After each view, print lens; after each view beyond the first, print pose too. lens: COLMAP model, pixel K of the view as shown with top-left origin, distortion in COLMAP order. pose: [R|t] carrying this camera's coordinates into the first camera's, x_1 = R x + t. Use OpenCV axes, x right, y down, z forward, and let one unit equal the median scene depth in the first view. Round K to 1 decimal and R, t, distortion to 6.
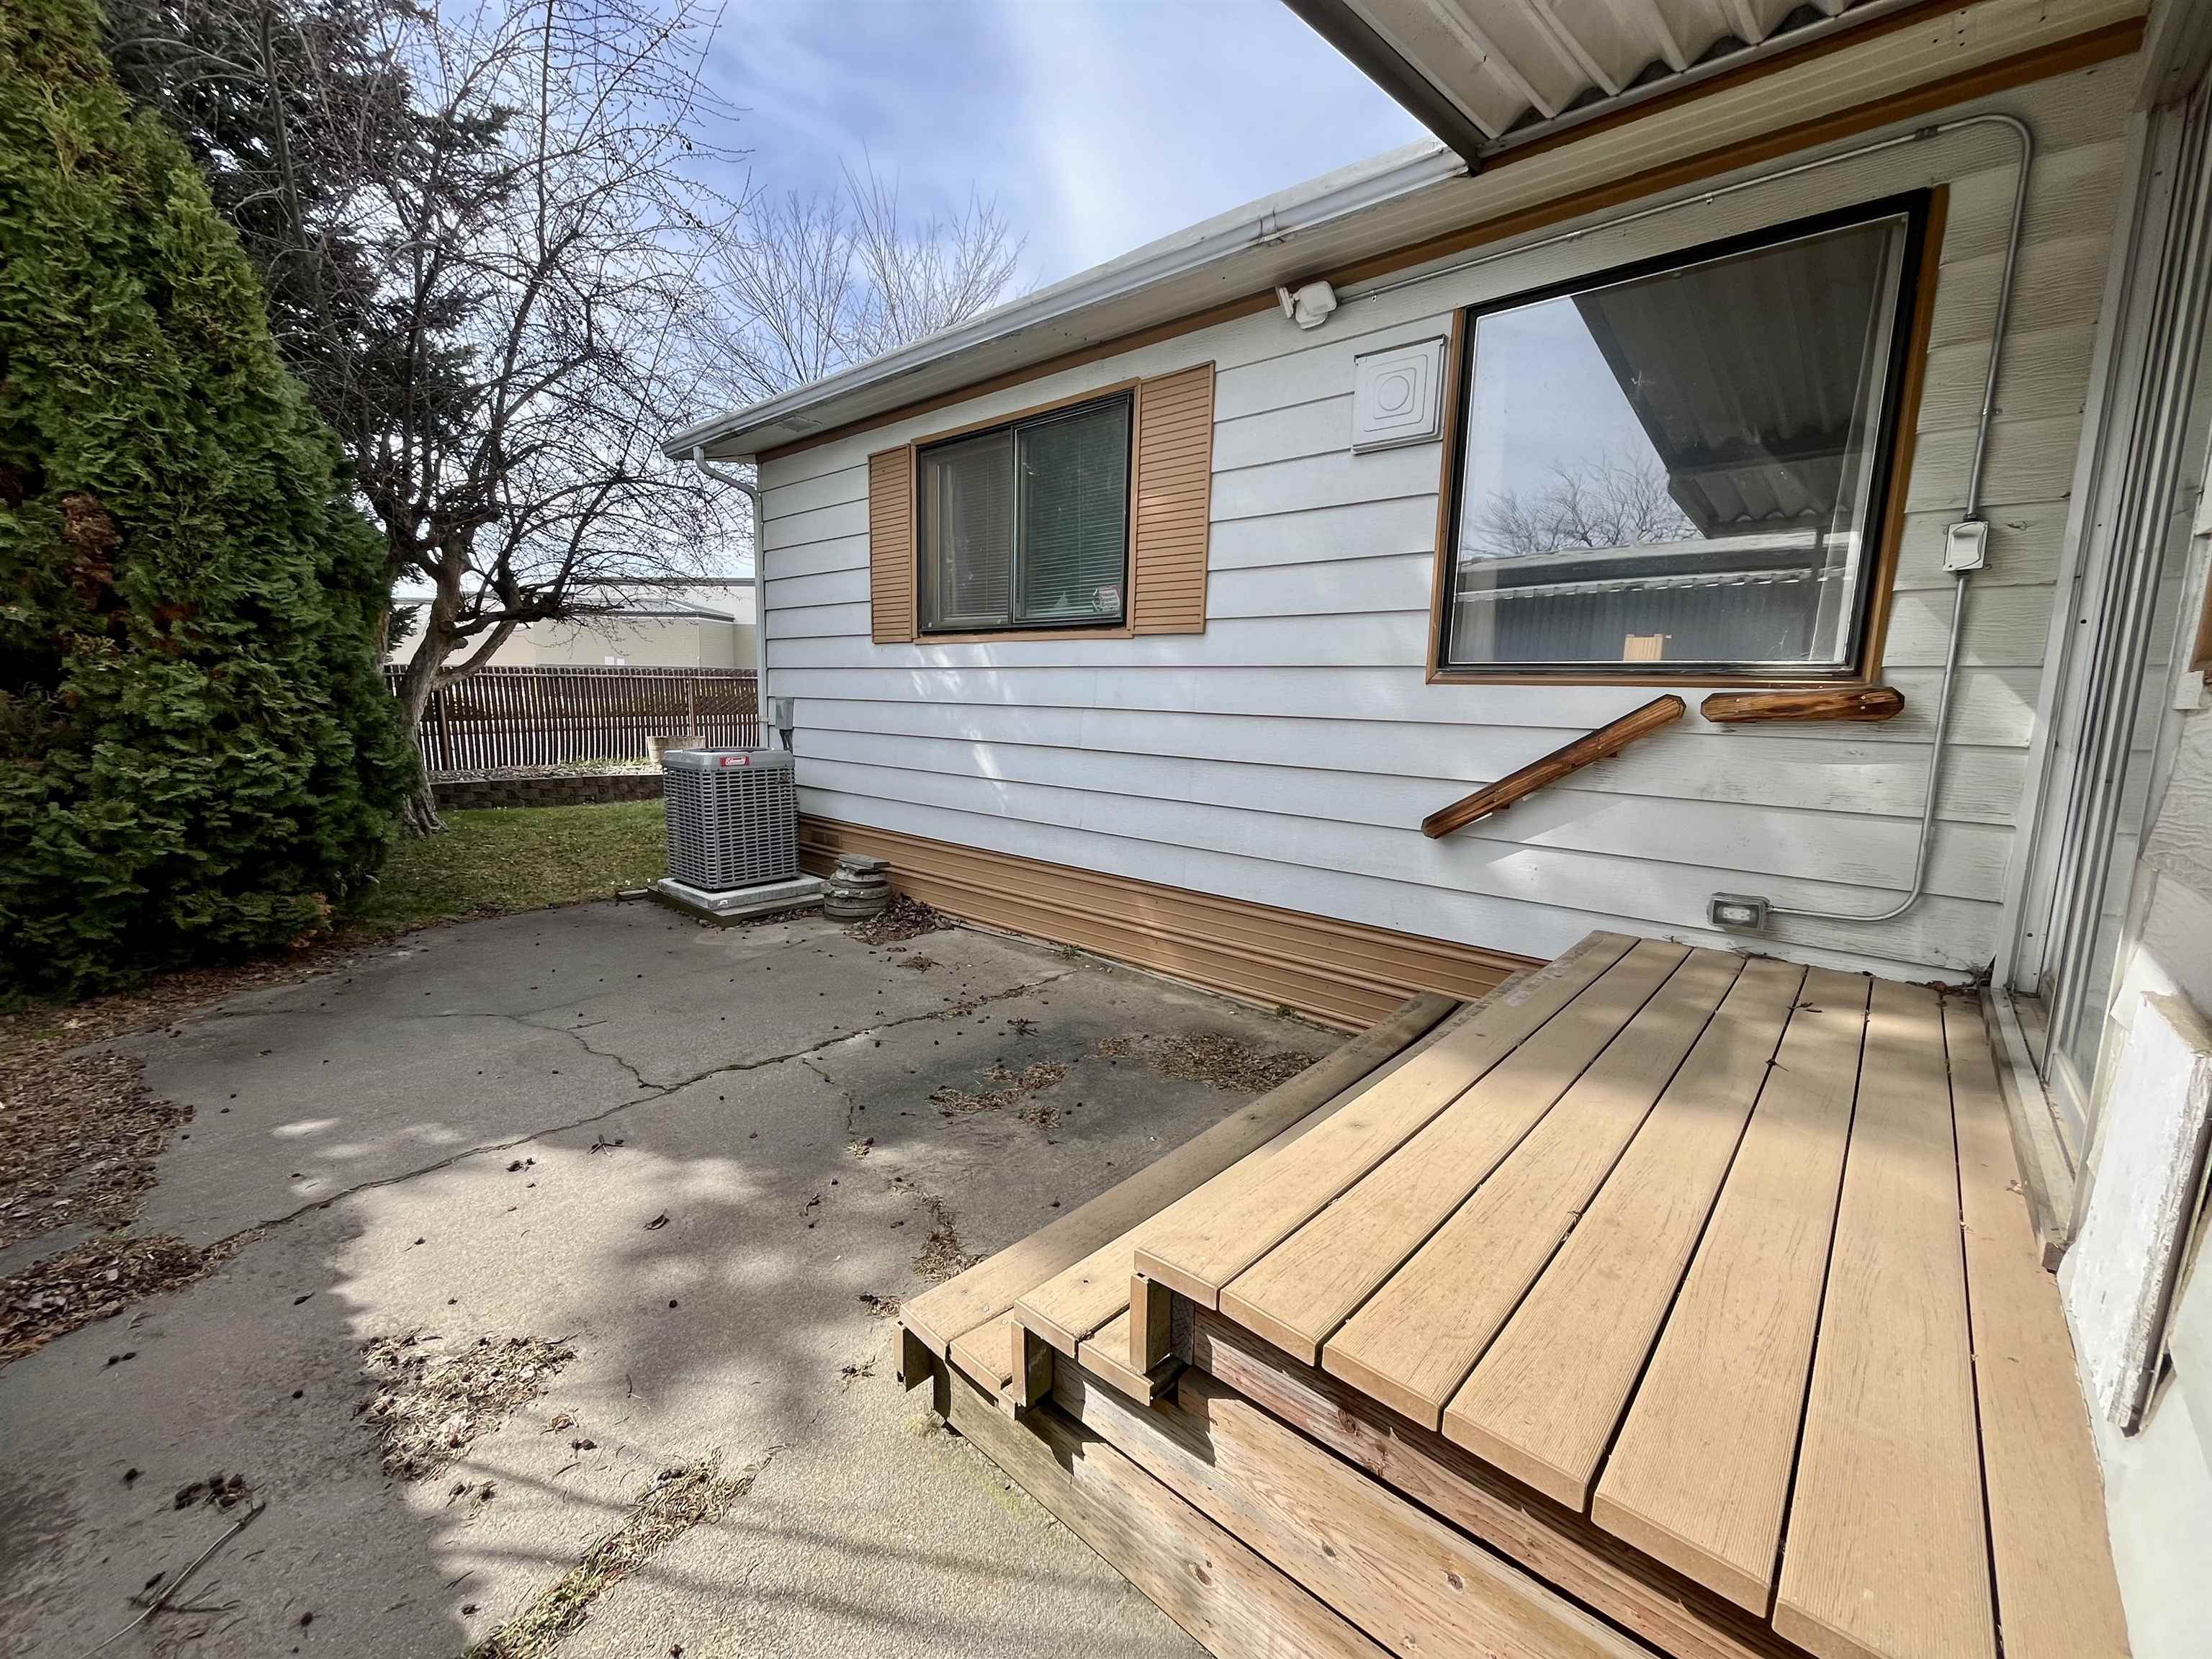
lens RADIAL K [[896.6, 0, 1101.8], [0, 896.6, 828.2], [0, 0, 1]] dist [-0.000543, -0.000037]
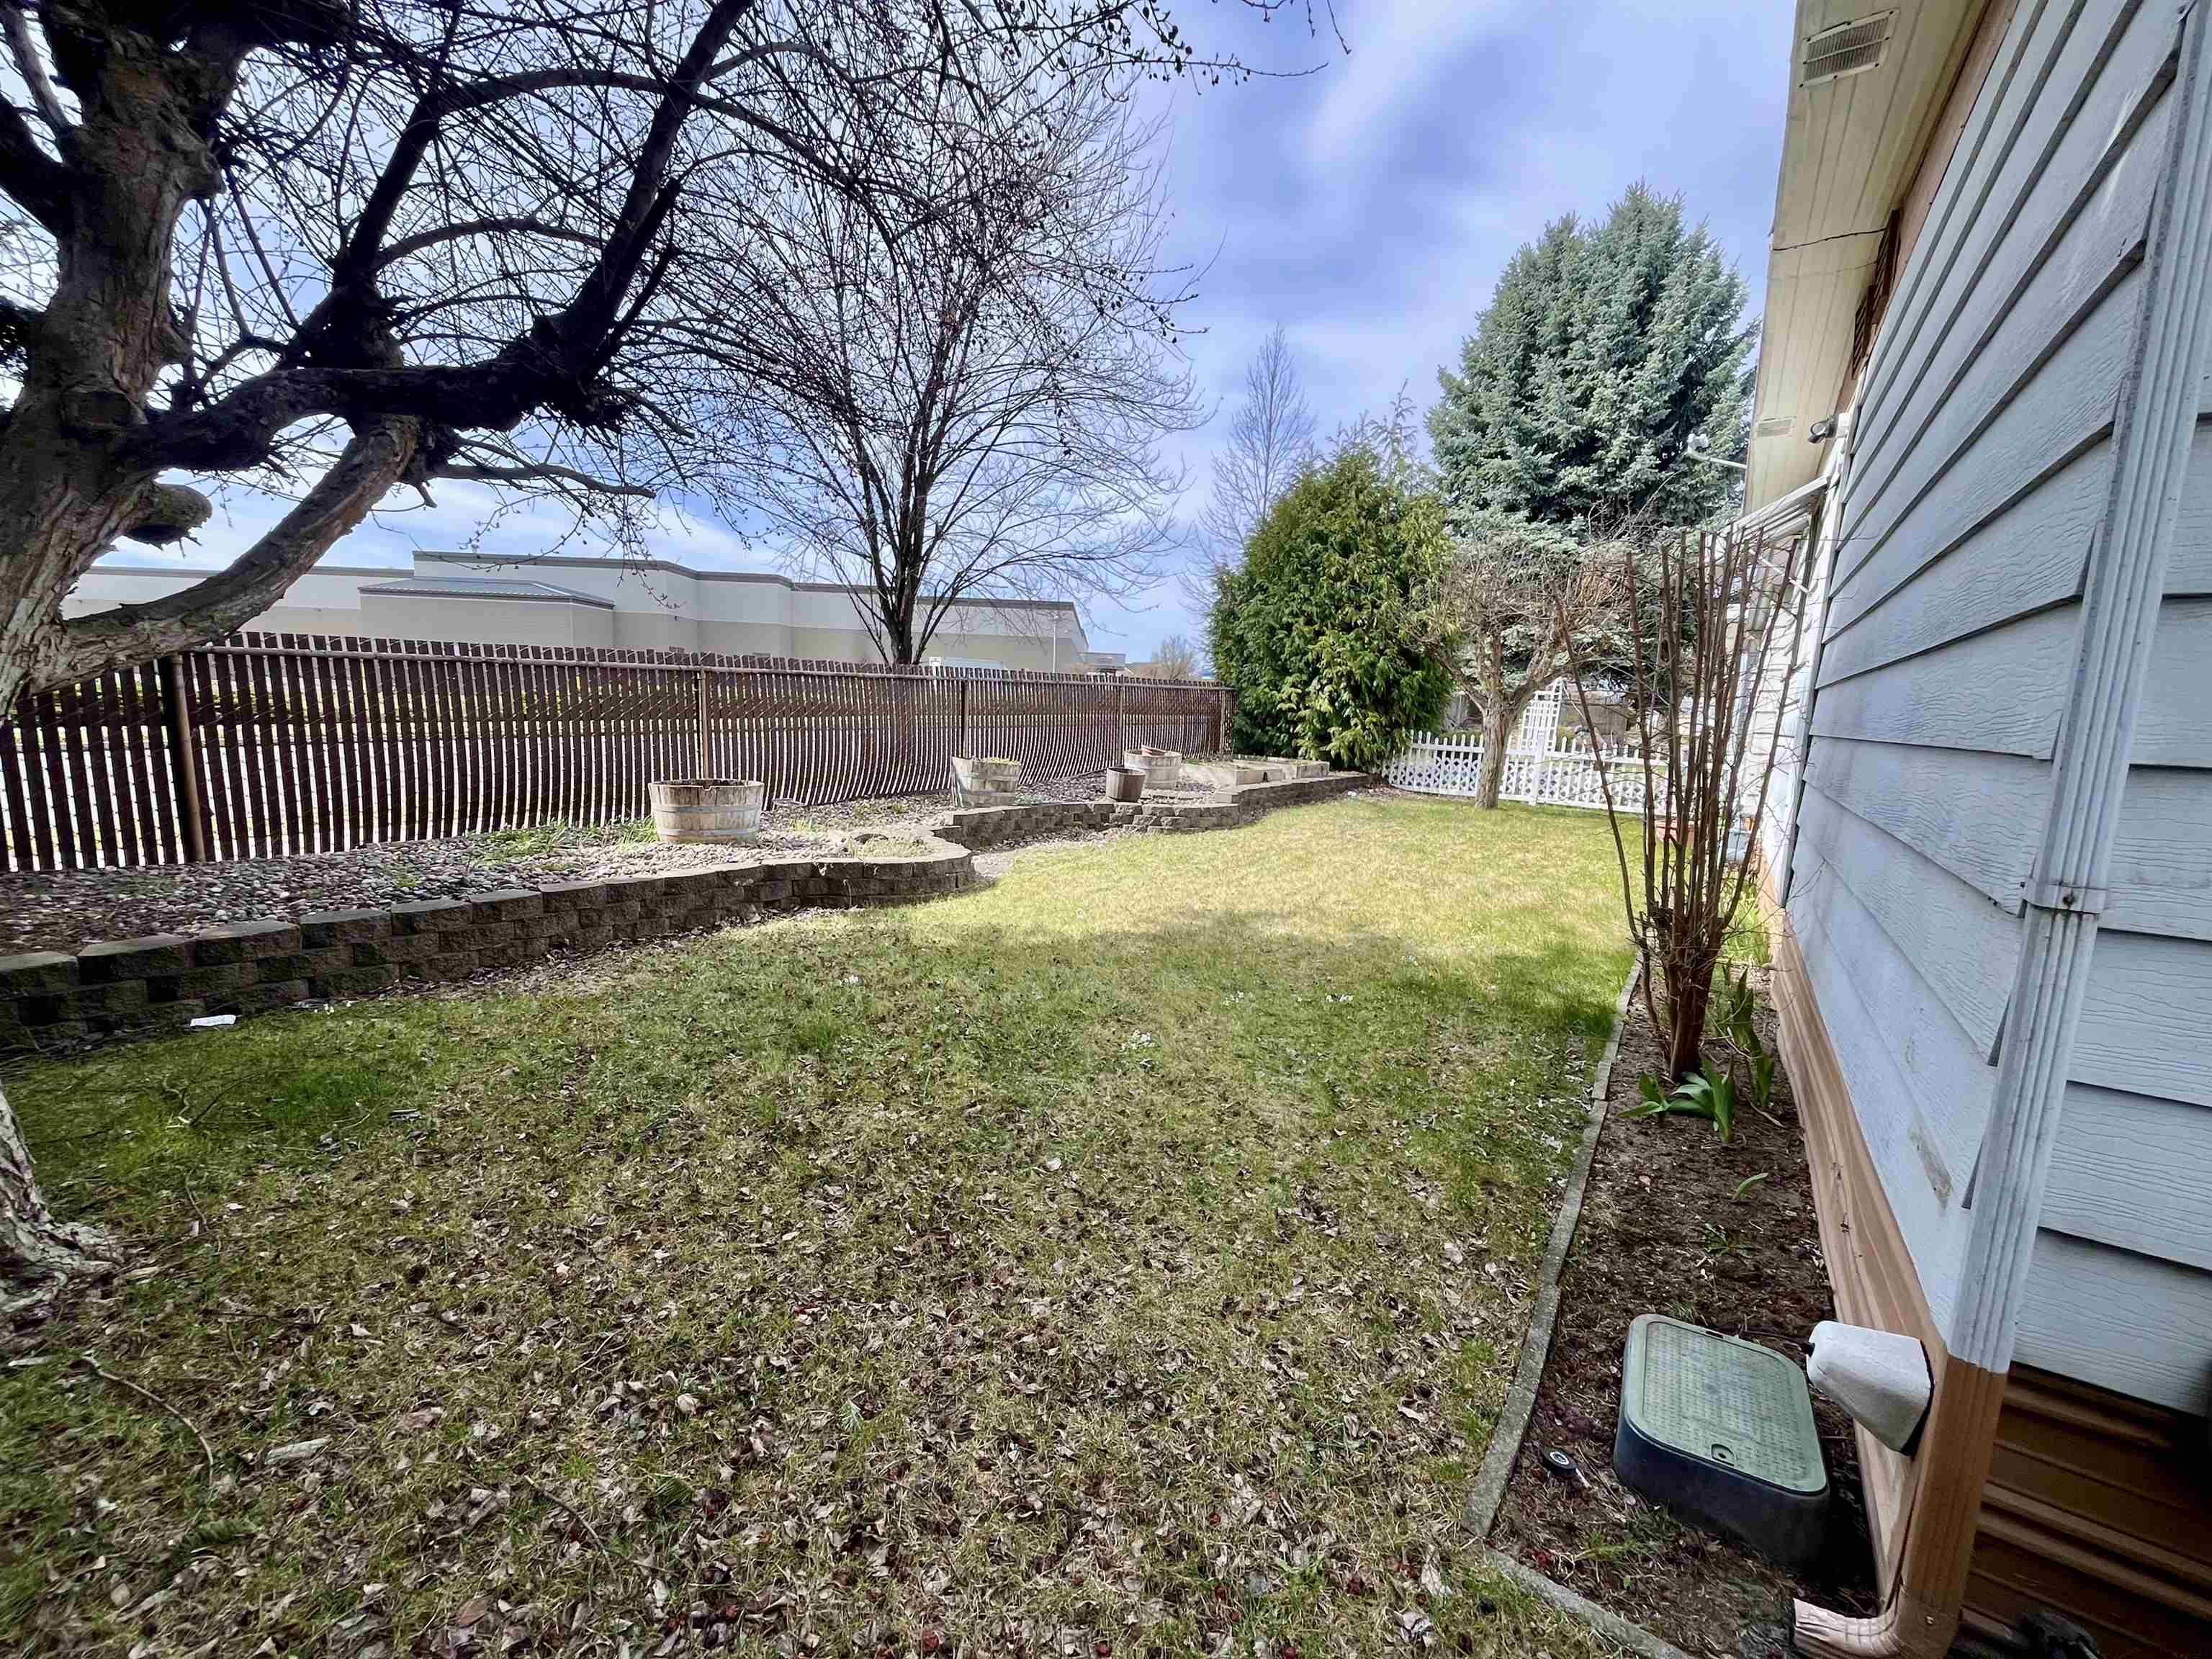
lens RADIAL K [[896.6, 0, 1107.9], [0, 896.6, 831.0], [0, 0, 1]] dist [-0.000543, -0.000037]
pose [[0.990874, -0.004075, 0.134728, -0.392559], [0.004500, 0.999986, -0.002851, -0.087557], [-0.134715, 0.003432, 0.990878, 0.573592]]
